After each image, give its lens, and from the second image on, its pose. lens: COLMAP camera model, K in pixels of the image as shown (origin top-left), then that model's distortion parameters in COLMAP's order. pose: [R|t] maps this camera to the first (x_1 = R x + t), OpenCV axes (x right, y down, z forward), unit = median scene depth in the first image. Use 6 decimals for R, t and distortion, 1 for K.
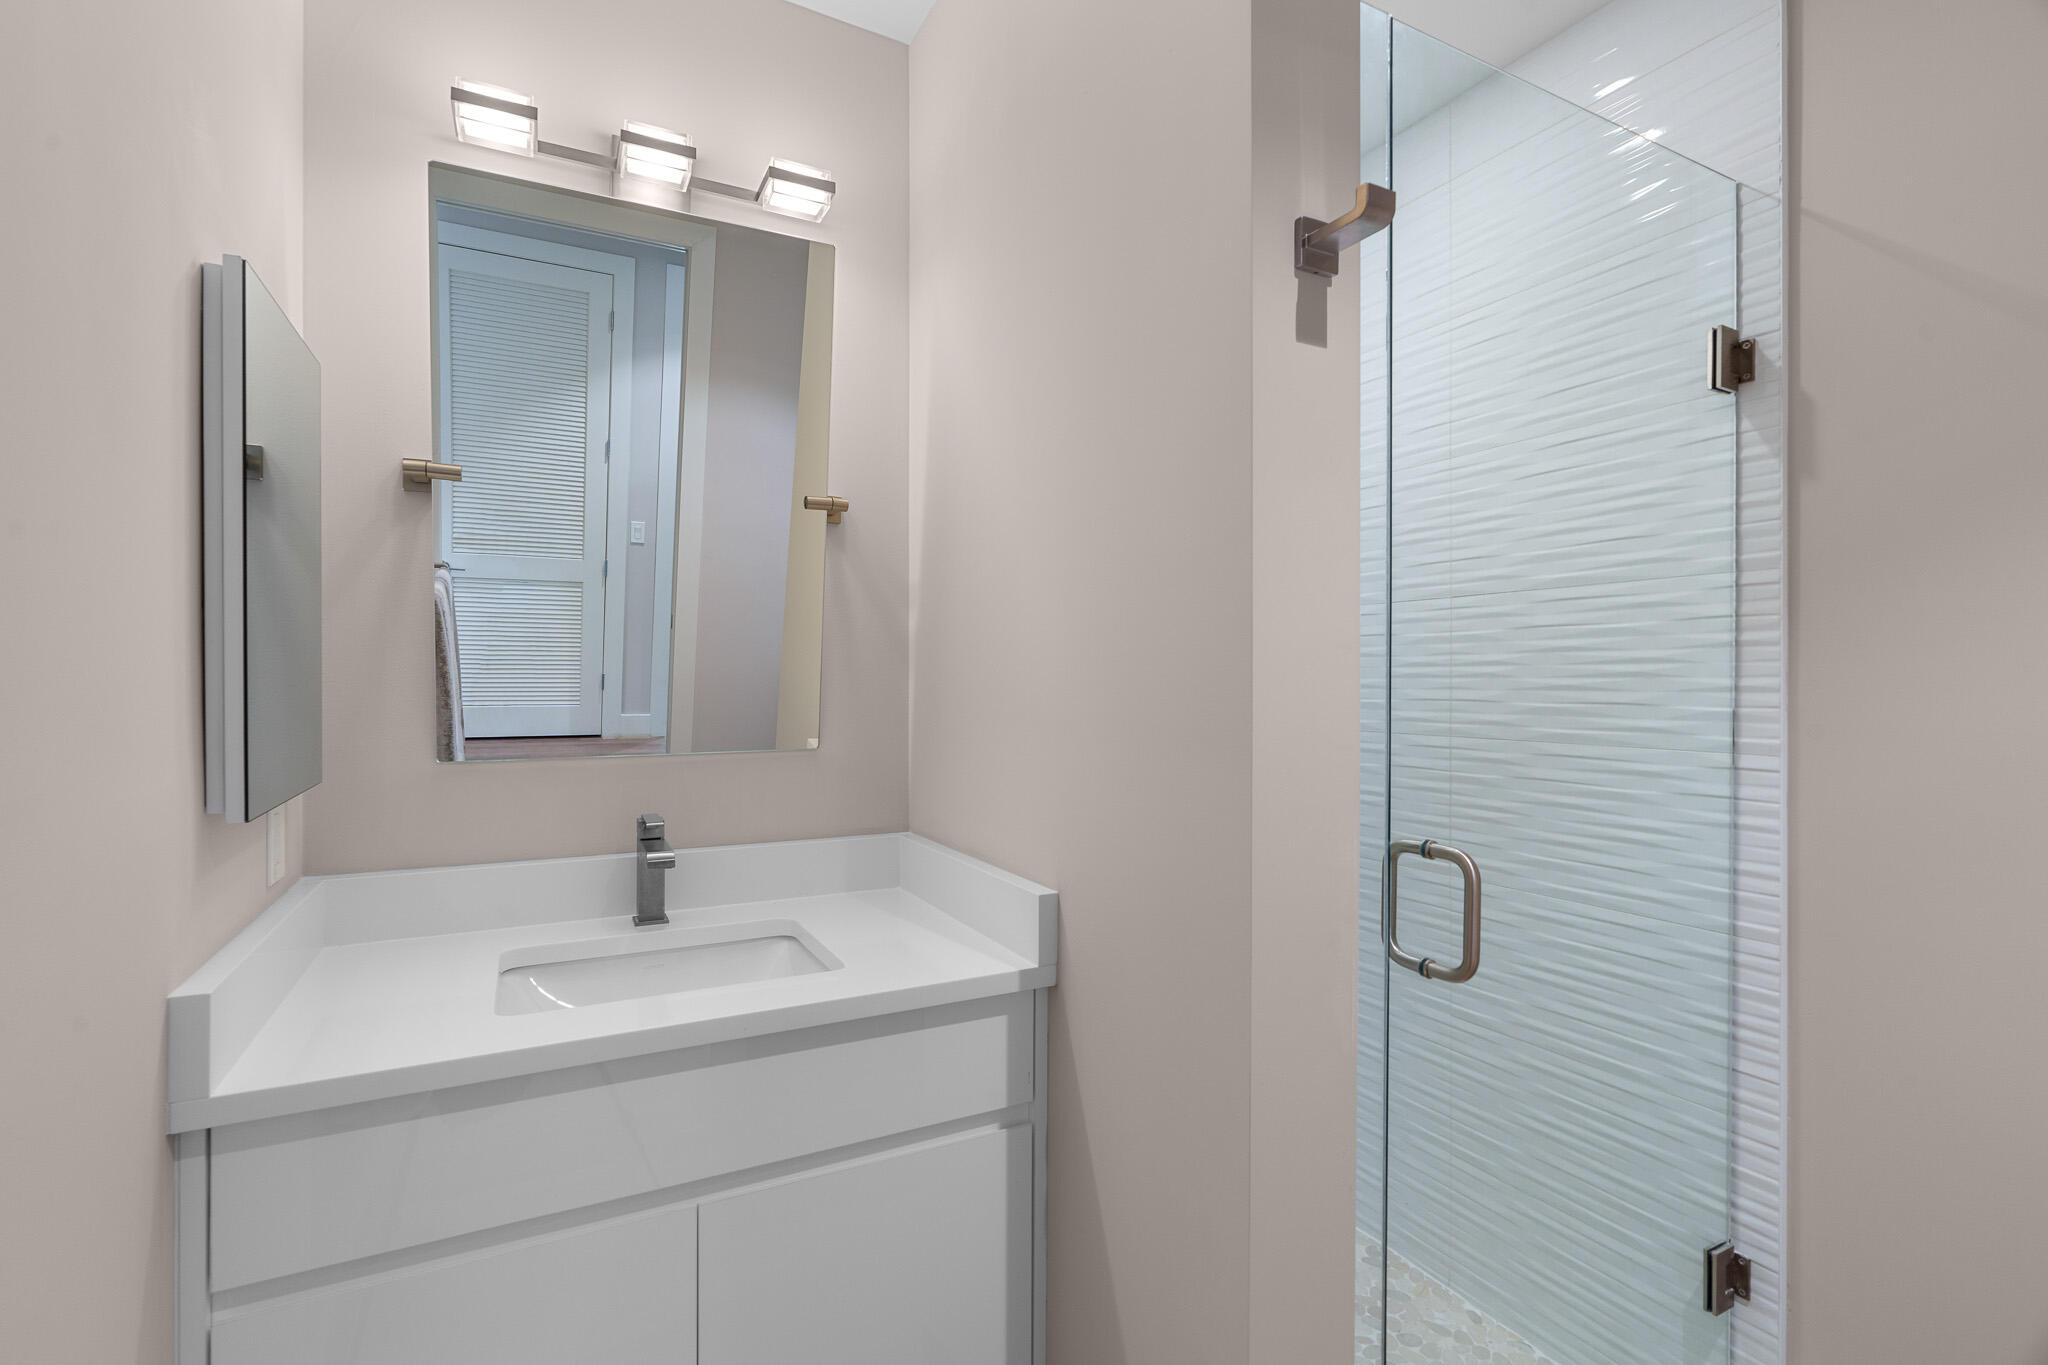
lens RADIAL K [[952.3, 0, 1035.6], [0, 952.3, 681.9], [0, 0, 1]] dist [-0.008425, 0.004451]
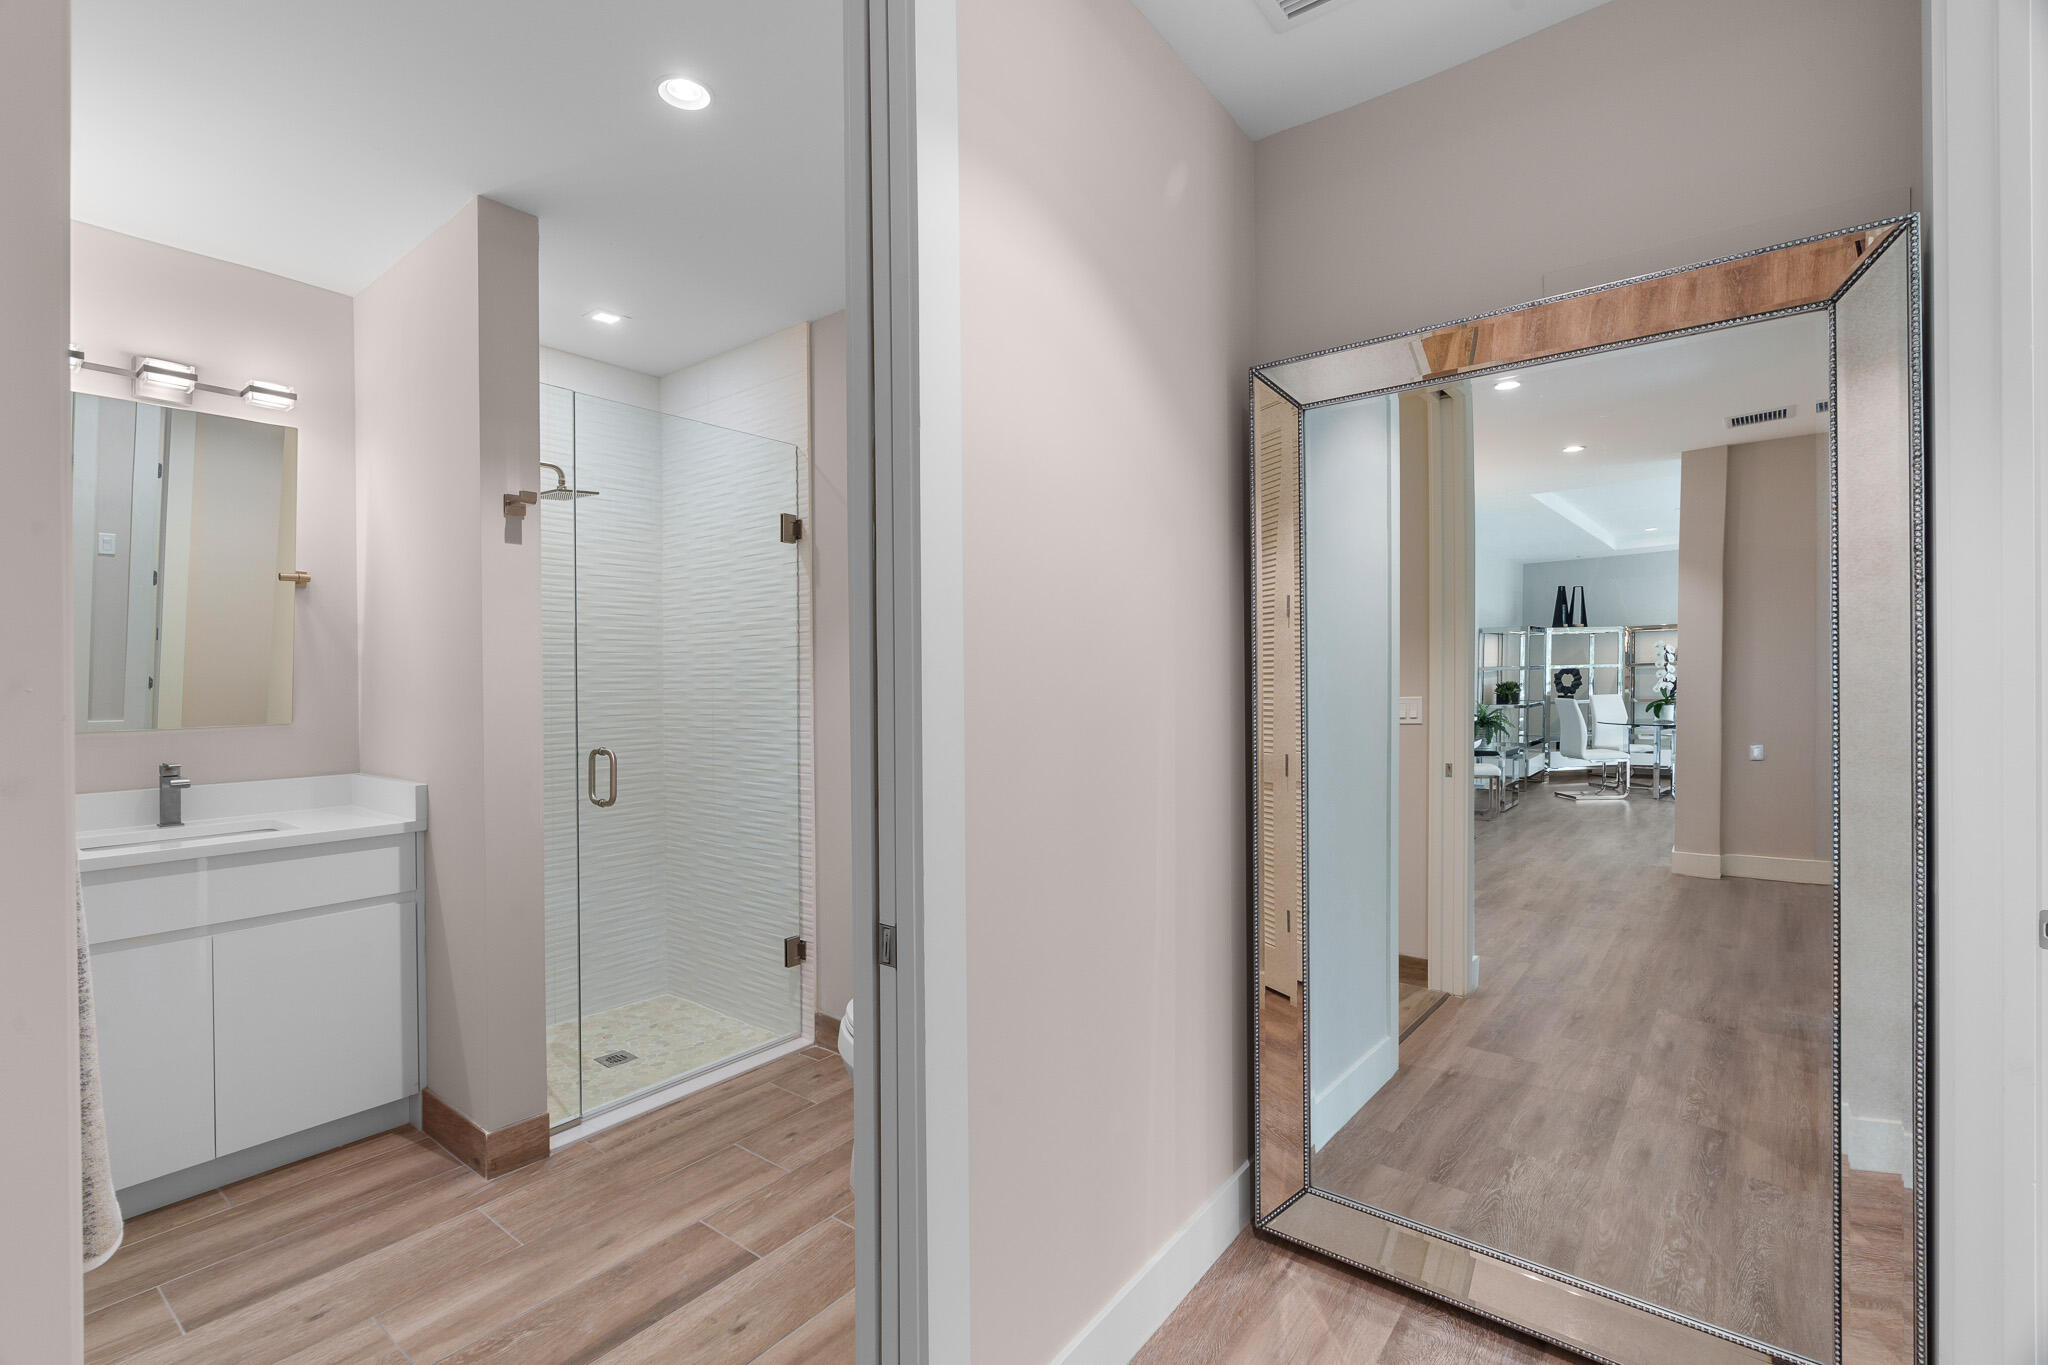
lens RADIAL K [[952.3, 0, 1011.5], [0, 952.3, 681.0], [0, 0, 1]] dist [-0.008425, 0.004451]
pose [[0.925754, -0.012910, 0.377905, 0.367478], [0.013727, 0.999906, 0.000530, 0.014977], [-0.377877, 0.004697, 0.925844, -1.196667]]
